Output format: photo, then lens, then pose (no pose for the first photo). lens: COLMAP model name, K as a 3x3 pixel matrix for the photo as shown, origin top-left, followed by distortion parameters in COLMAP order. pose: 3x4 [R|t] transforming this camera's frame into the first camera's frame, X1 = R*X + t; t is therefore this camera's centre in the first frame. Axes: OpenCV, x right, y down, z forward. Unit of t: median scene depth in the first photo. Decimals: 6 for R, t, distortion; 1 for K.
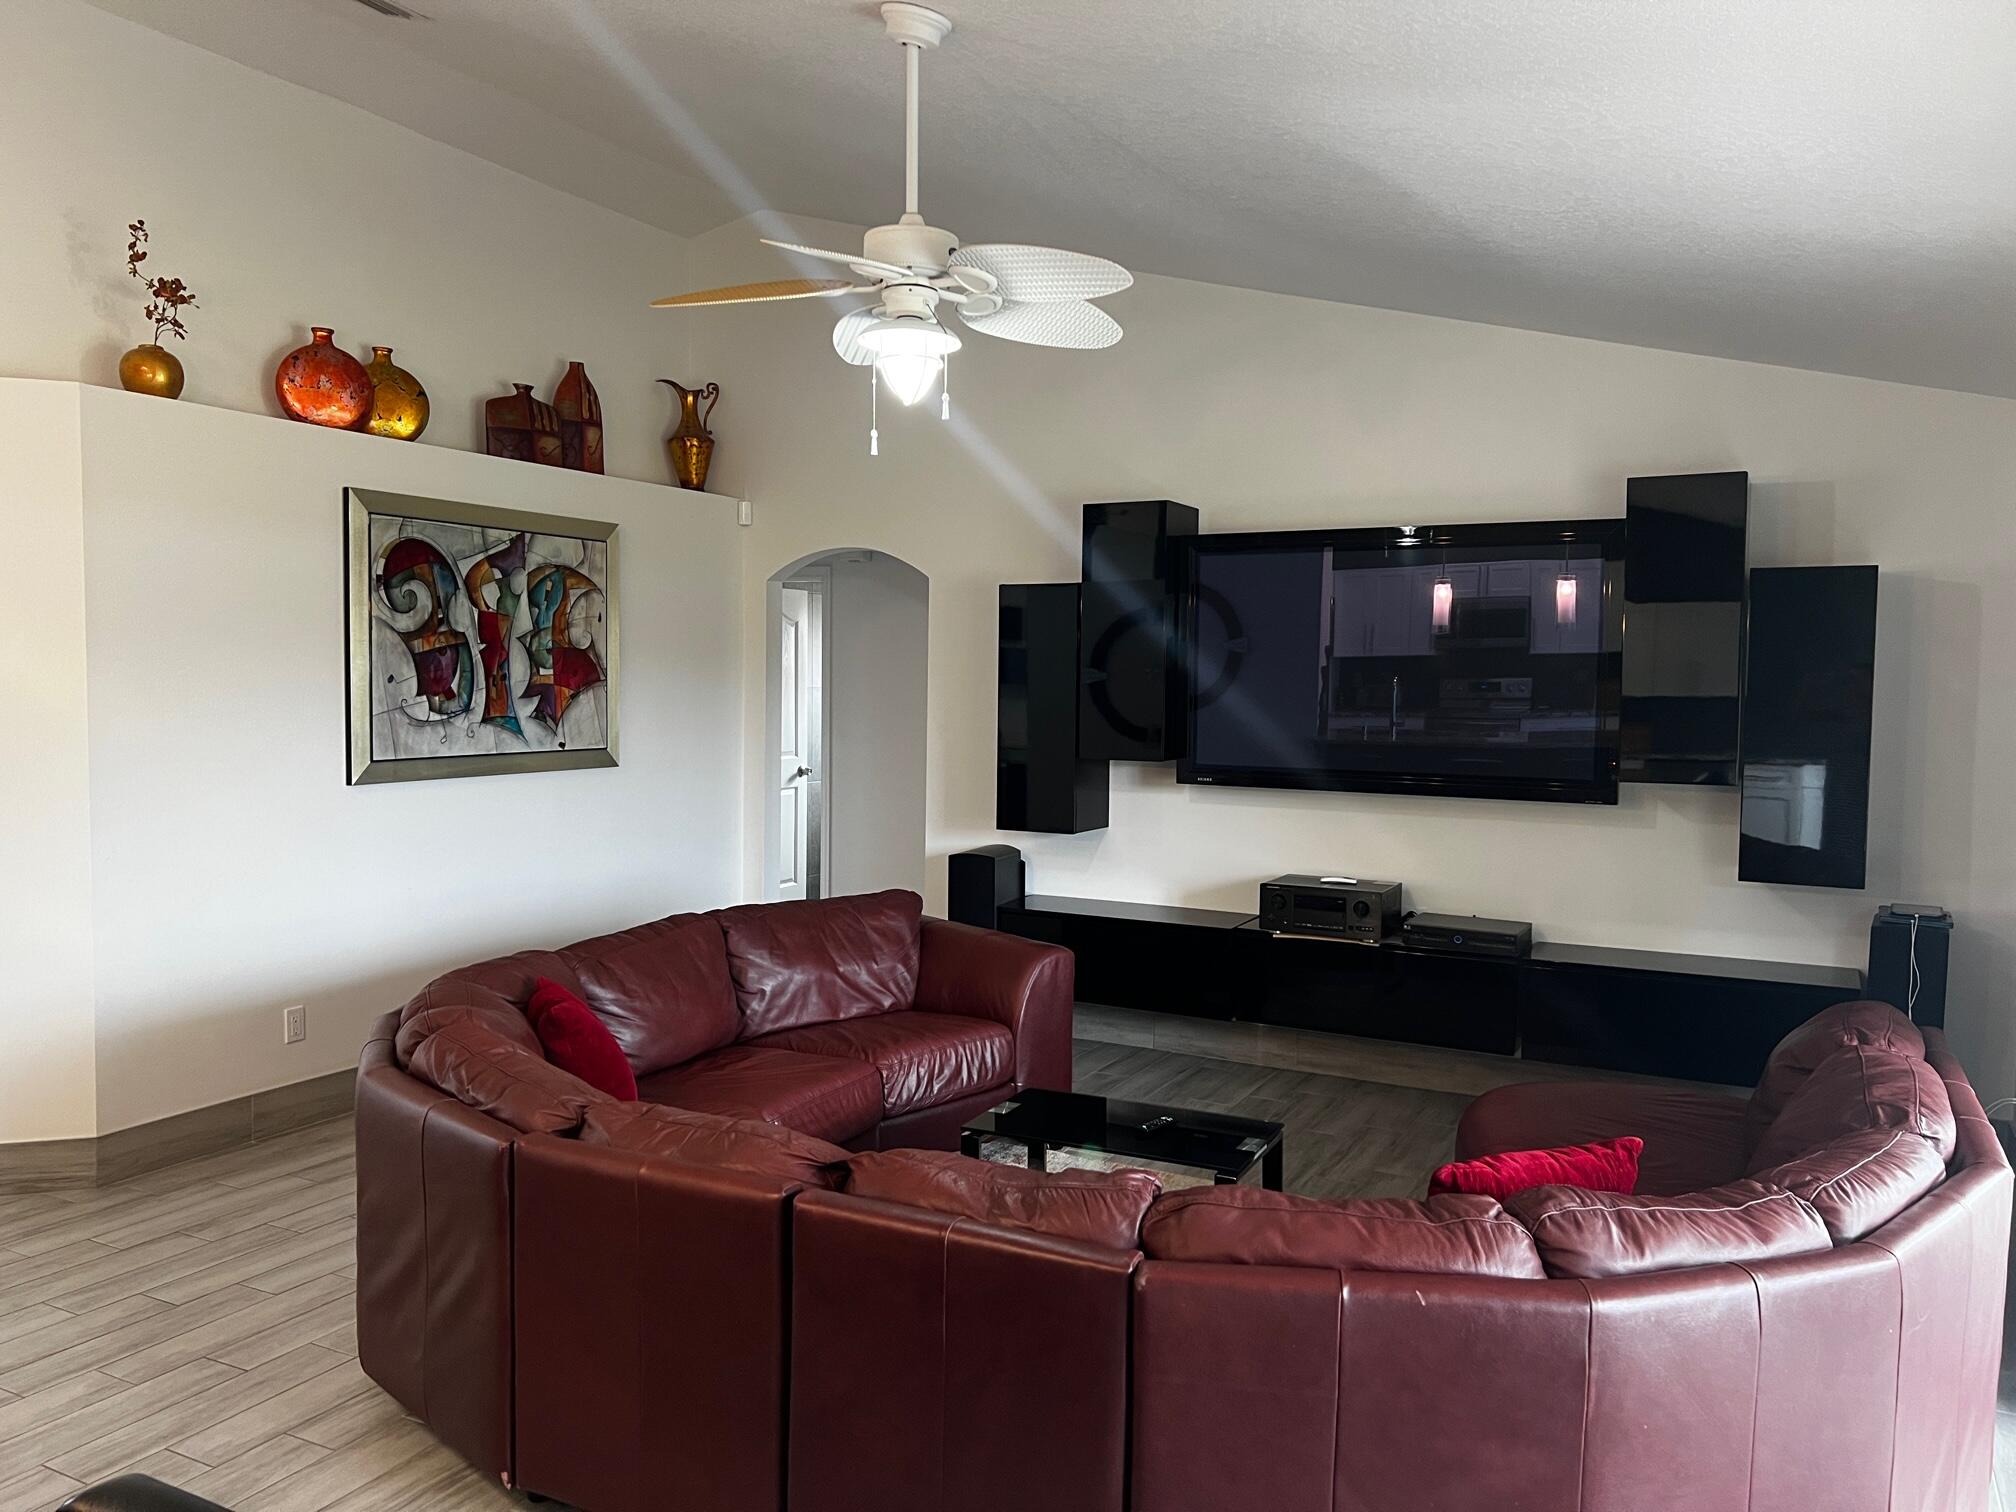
lens RADIAL K [[1502.8, 0, 1012.9], [0, 1502.8, 755.0], [0, 0, 1]] dist [0.065741, -0.065363]
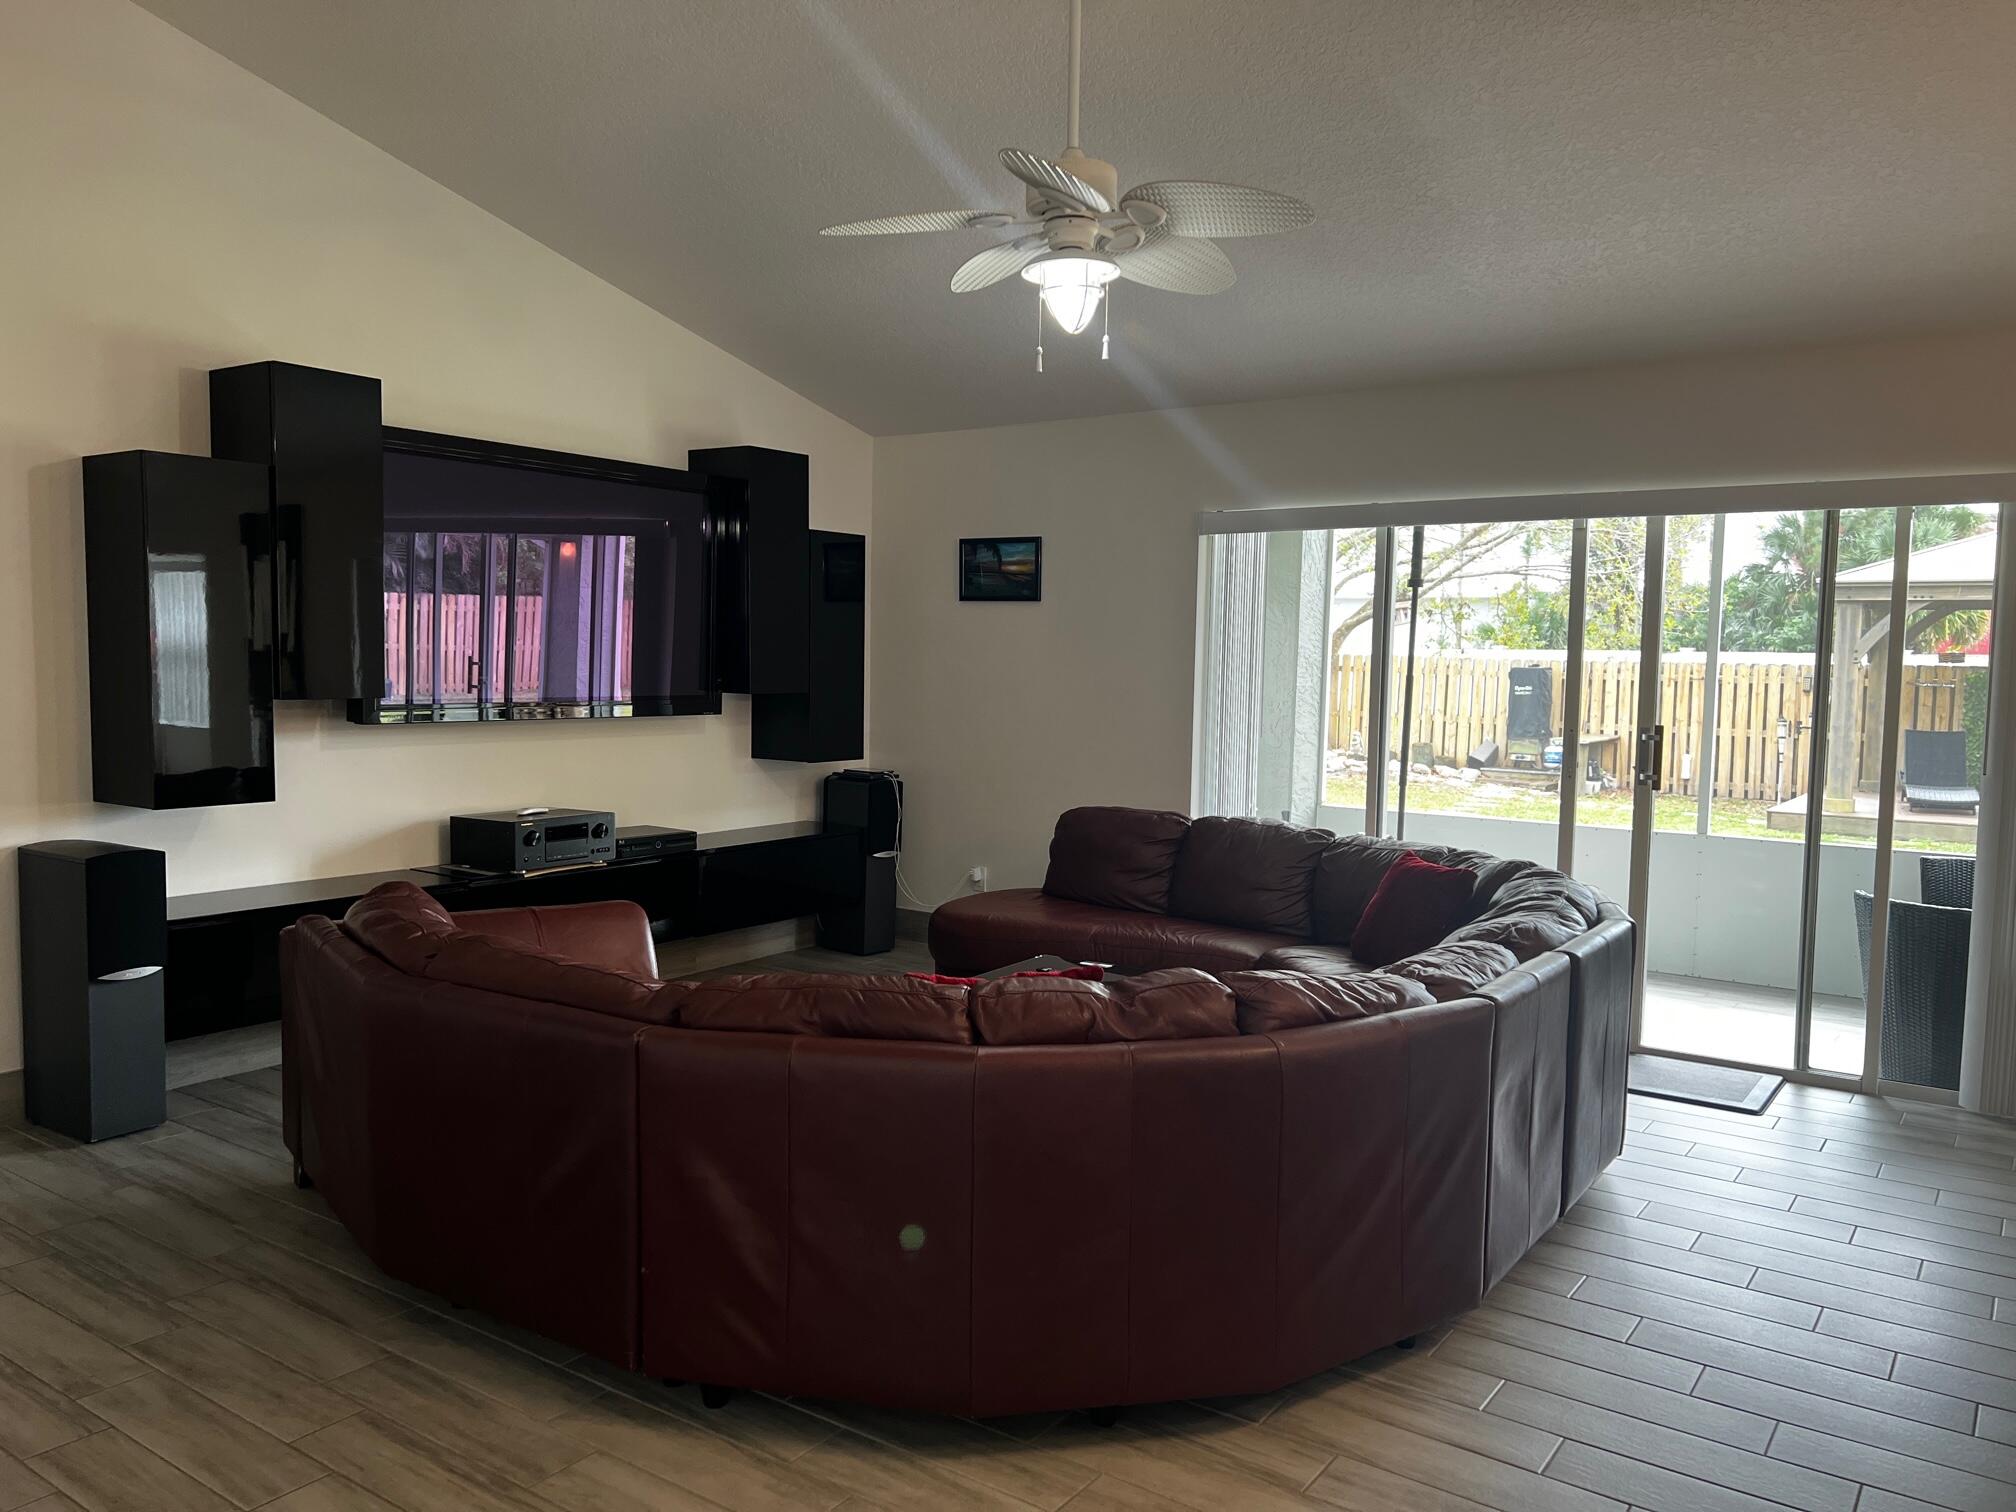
lens RADIAL K [[1502.8, 0, 1005.6], [0, 1502.8, 762.2], [0, 0, 1]] dist [0.065741, -0.065363]
pose [[0.130245, -0.080833, 0.988181, -0.711298], [0.036852, 0.996377, 0.076646, -0.011792], [-0.990797, 0.026433, 0.132752, 0.577157]]
